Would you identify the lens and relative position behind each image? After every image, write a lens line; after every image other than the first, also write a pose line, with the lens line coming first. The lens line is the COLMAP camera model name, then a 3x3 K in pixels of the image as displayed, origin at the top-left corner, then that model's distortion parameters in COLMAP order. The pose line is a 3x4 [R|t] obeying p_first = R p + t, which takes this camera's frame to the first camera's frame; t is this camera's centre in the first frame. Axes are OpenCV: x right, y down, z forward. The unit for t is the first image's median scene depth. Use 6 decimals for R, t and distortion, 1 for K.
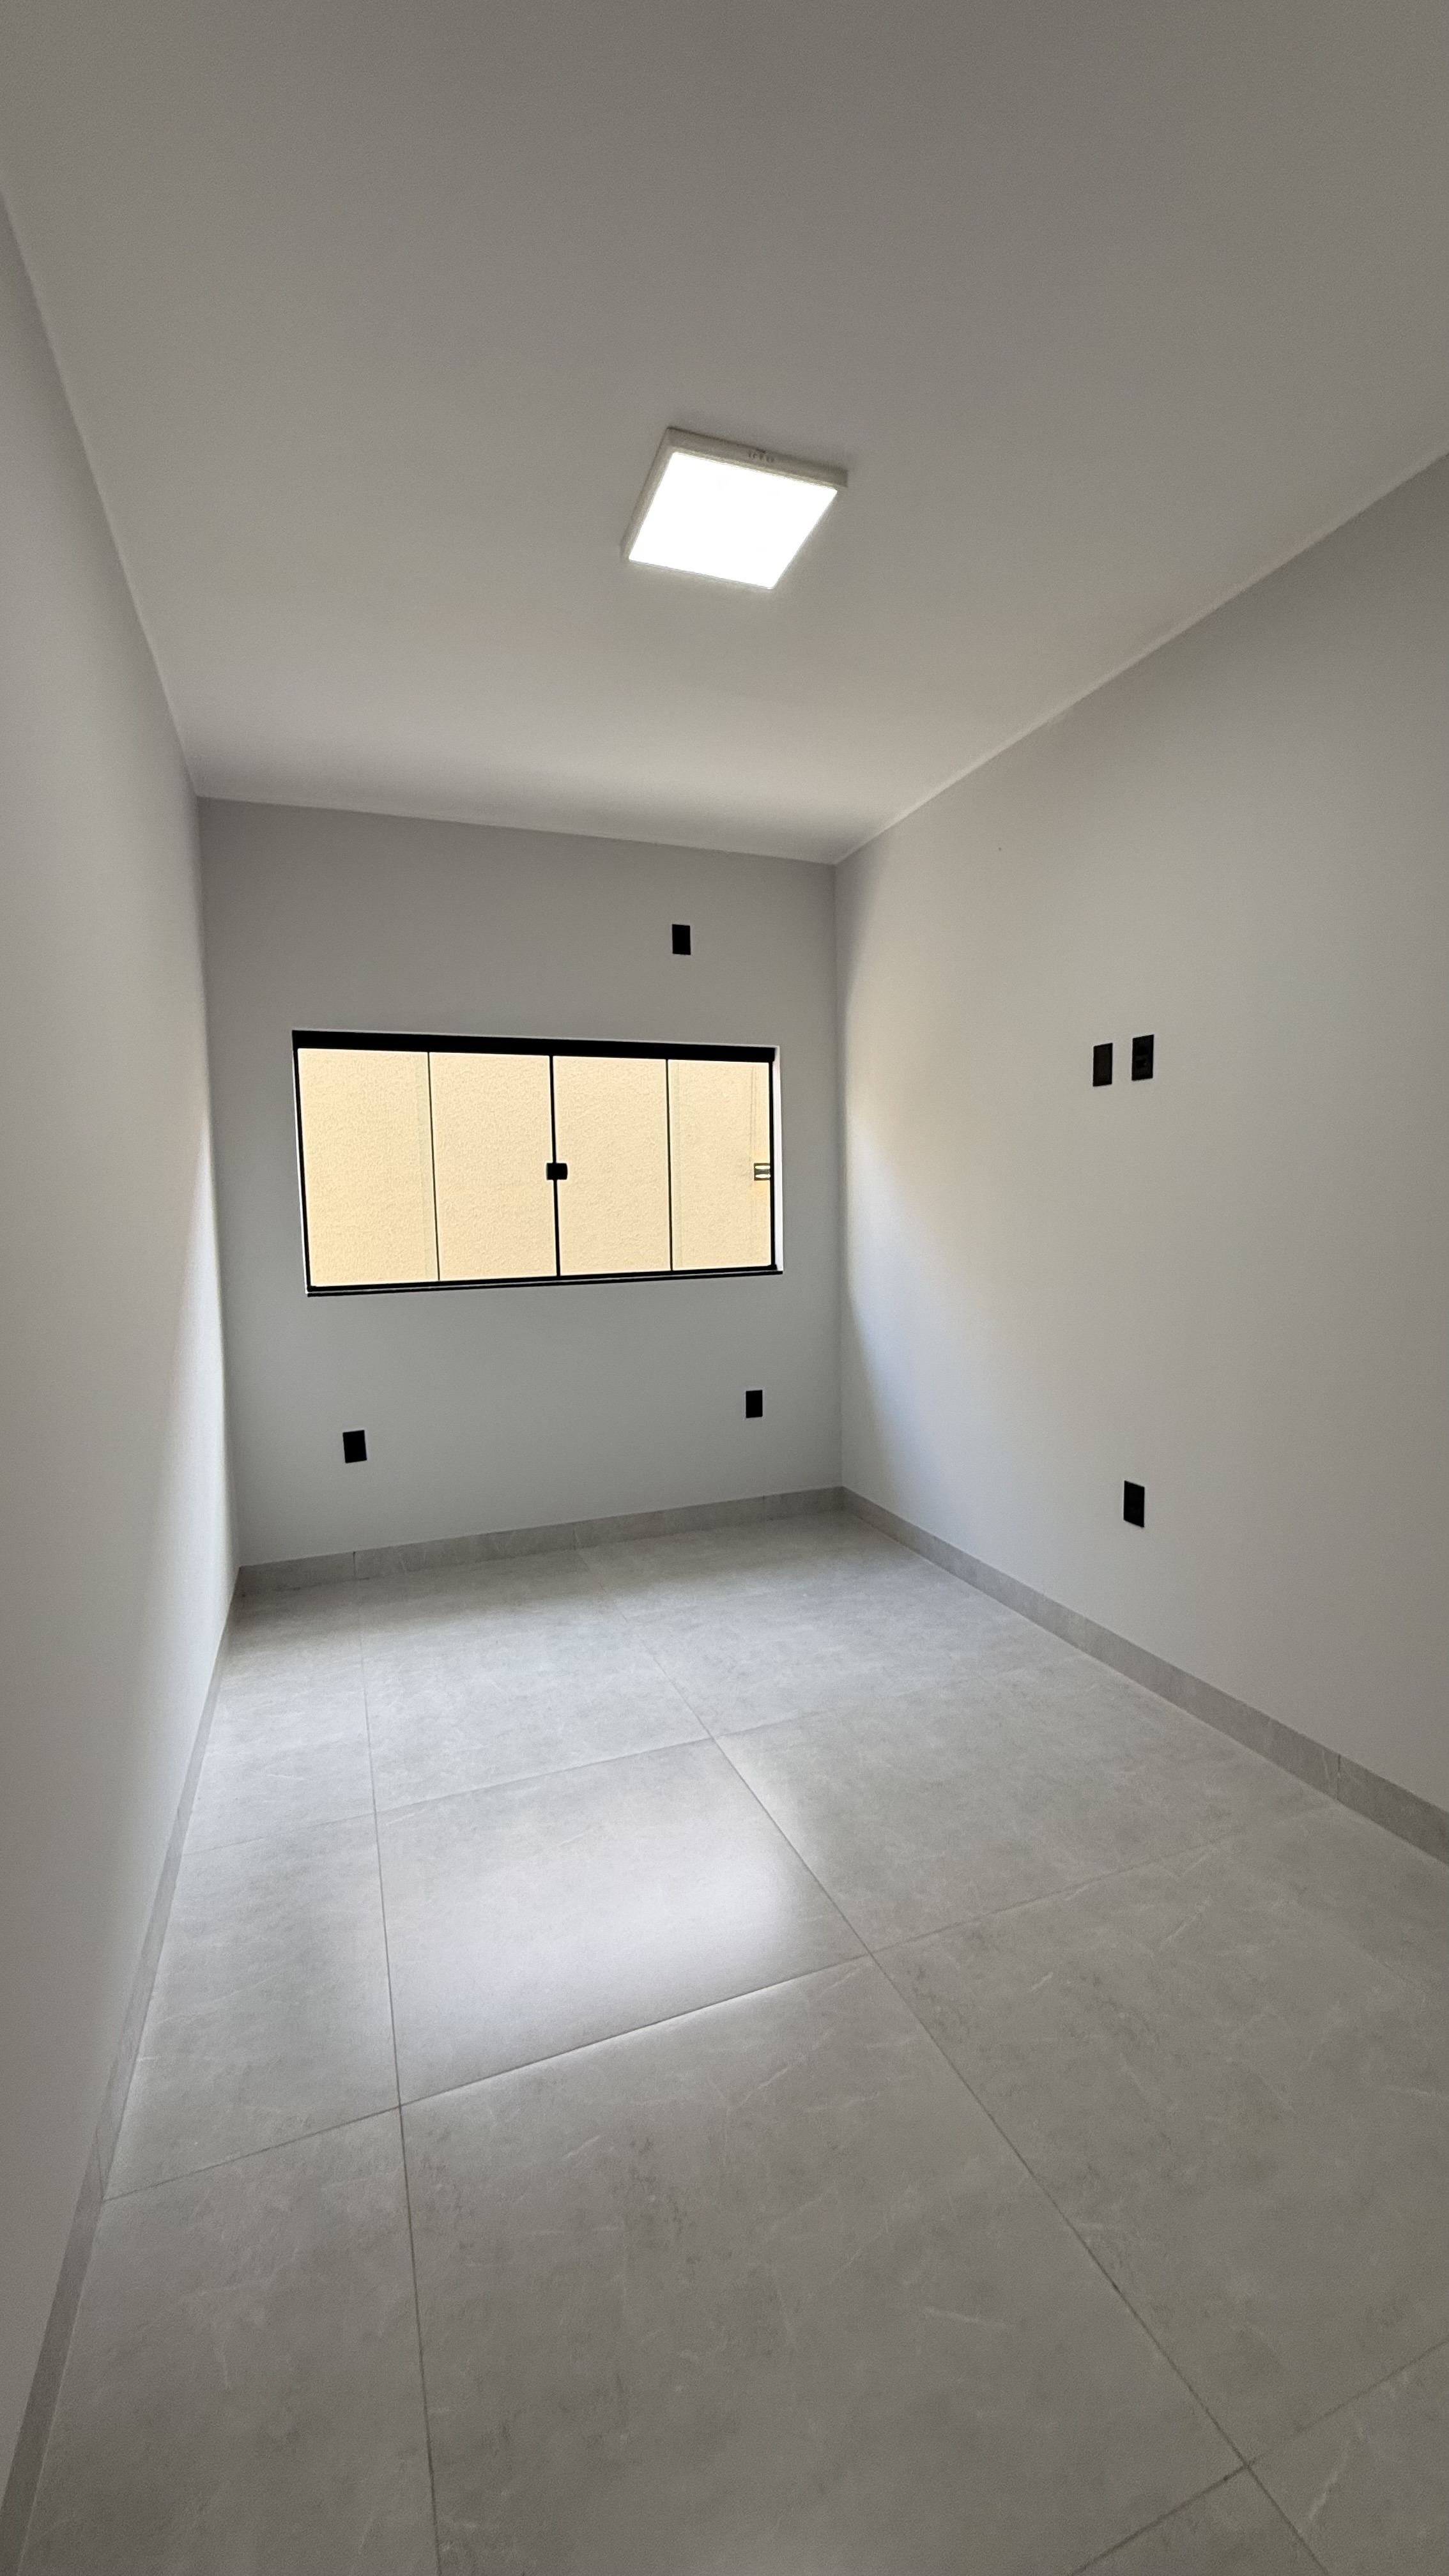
lens RADIAL K [[1033.0, 0, 719.4], [0, 1033.0, 1291.9], [0, 0, 1]] dist [-0.000675, -0.000074]
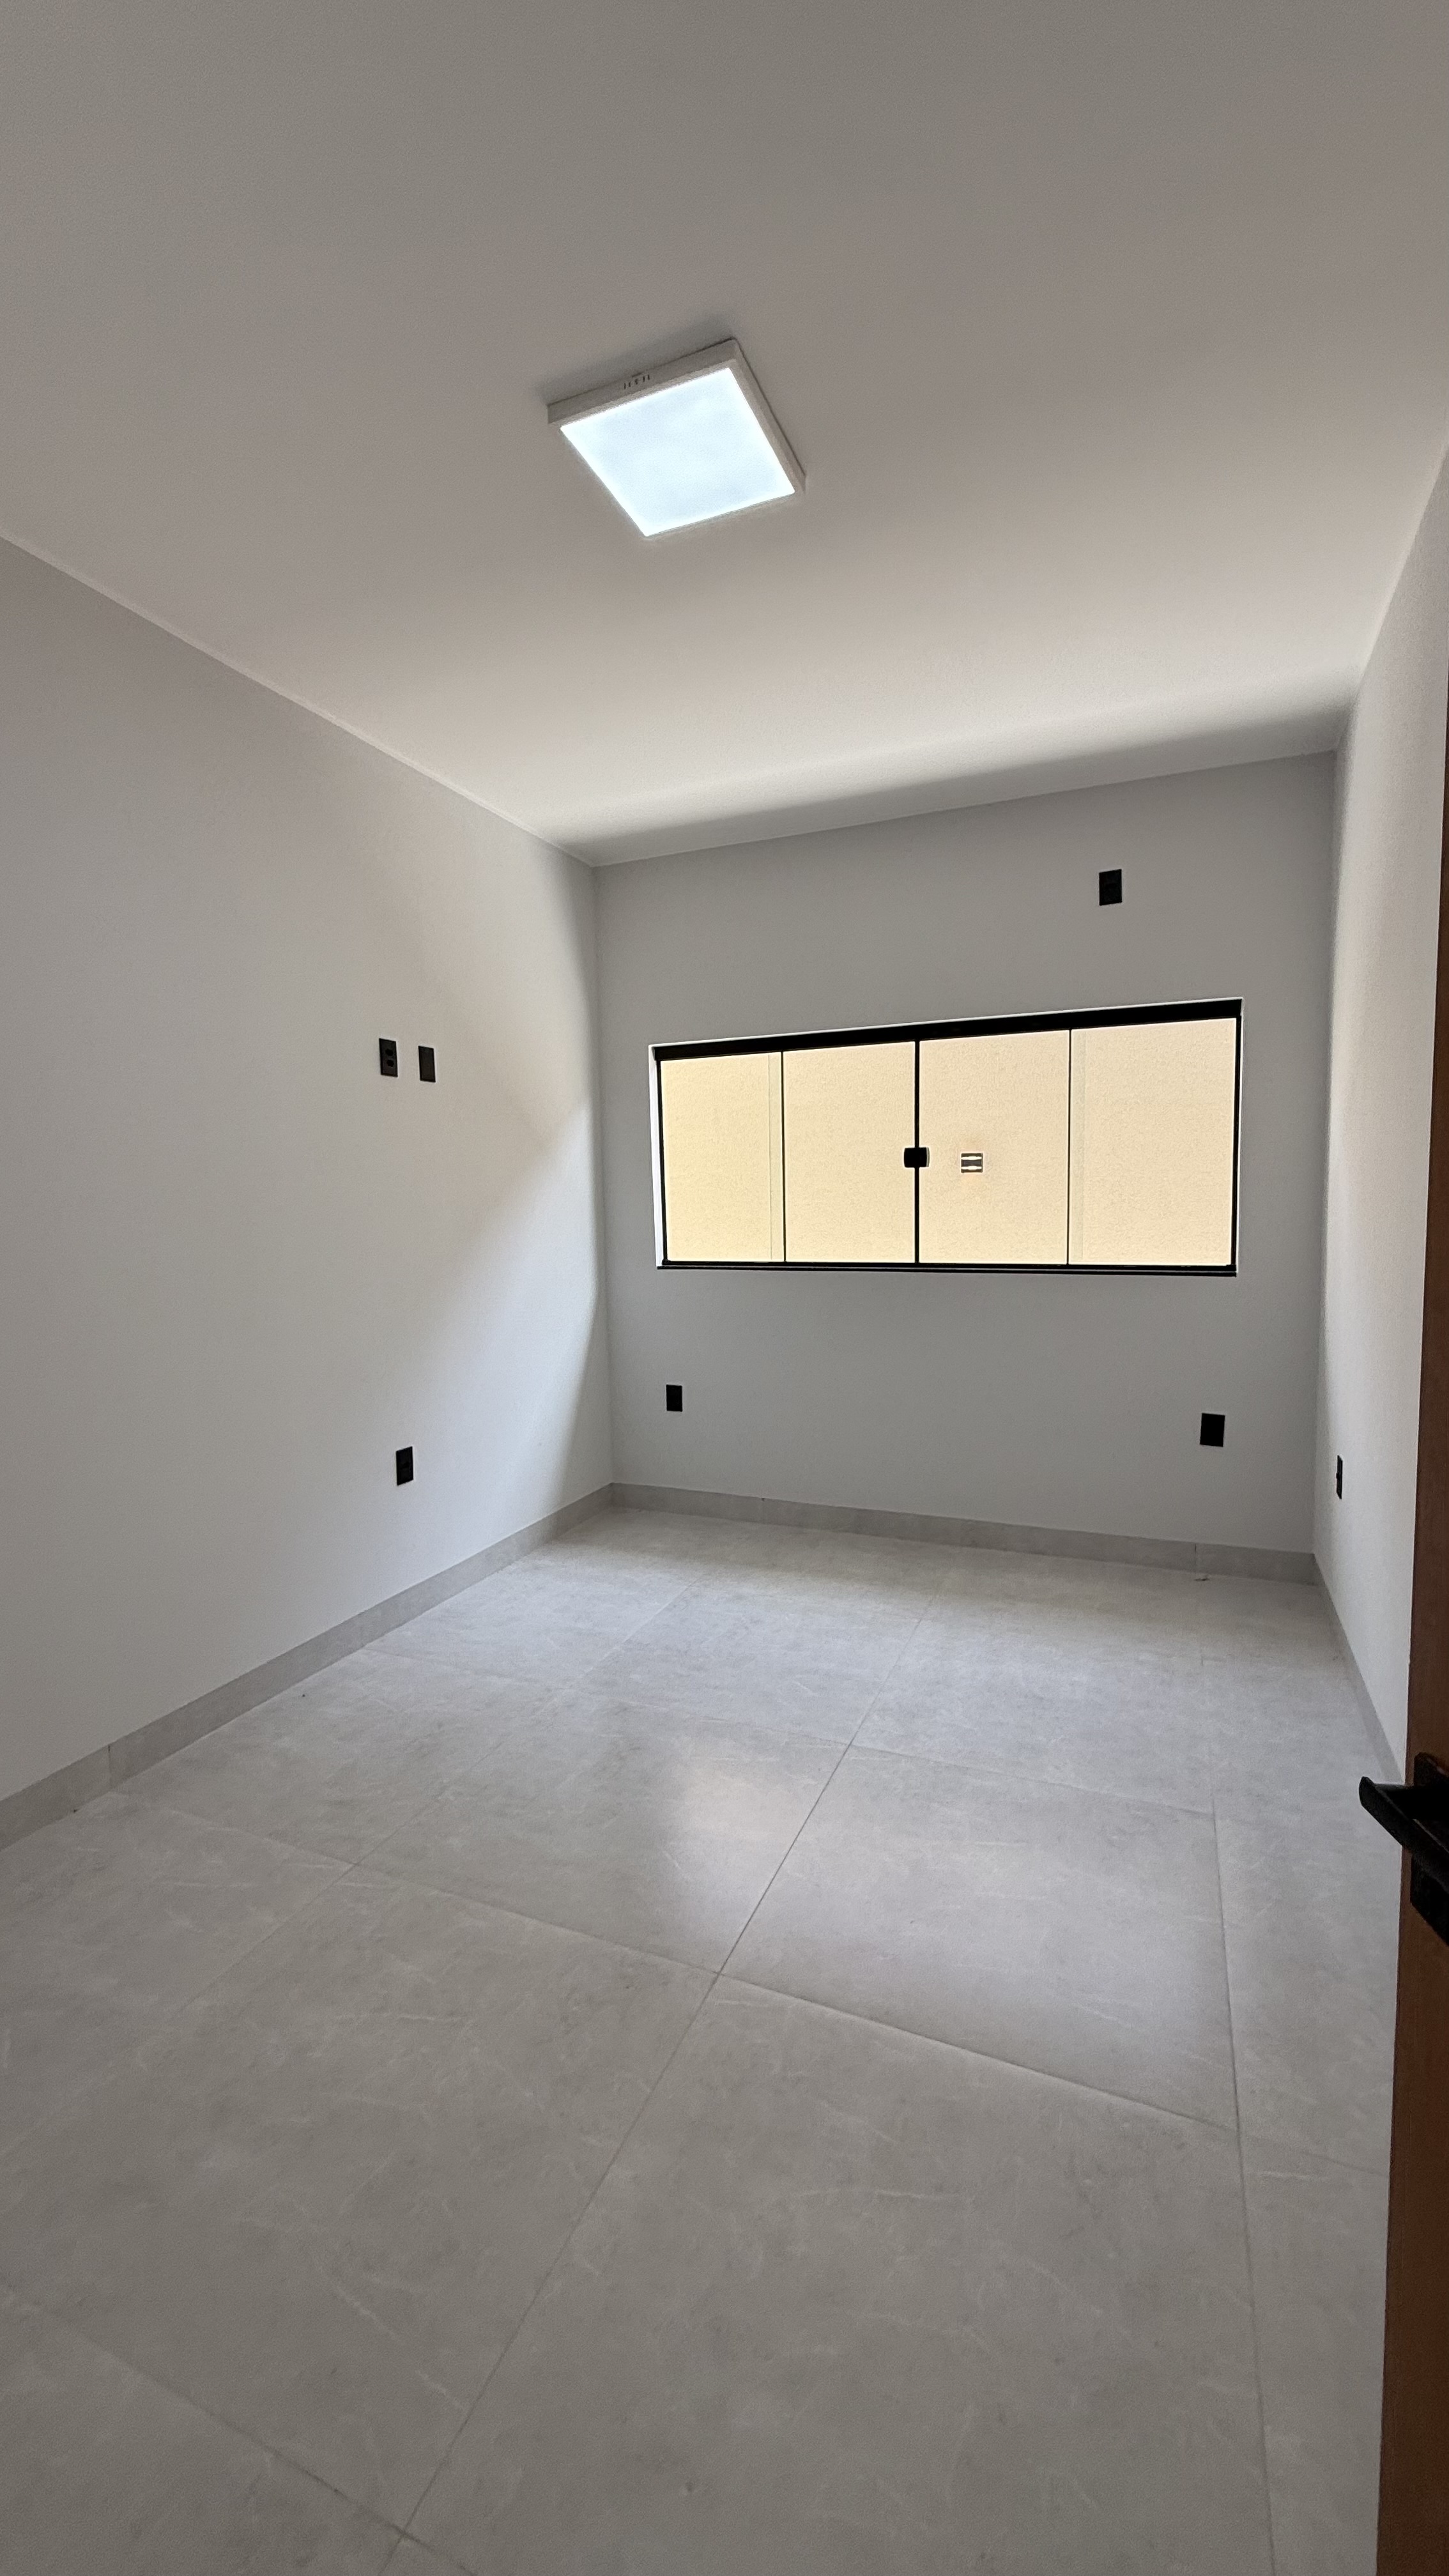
lens RADIAL K [[1033.0, 0, 717.0], [0, 1033.0, 1293.5], [0, 0, 1]] dist [-0.000675, -0.000074]
pose [[0.715753, 0.074135, -0.694407, 0.368515], [-0.057450, 0.997230, 0.047249, -0.021243], [0.695986, 0.006075, 0.718029, 0.143315]]
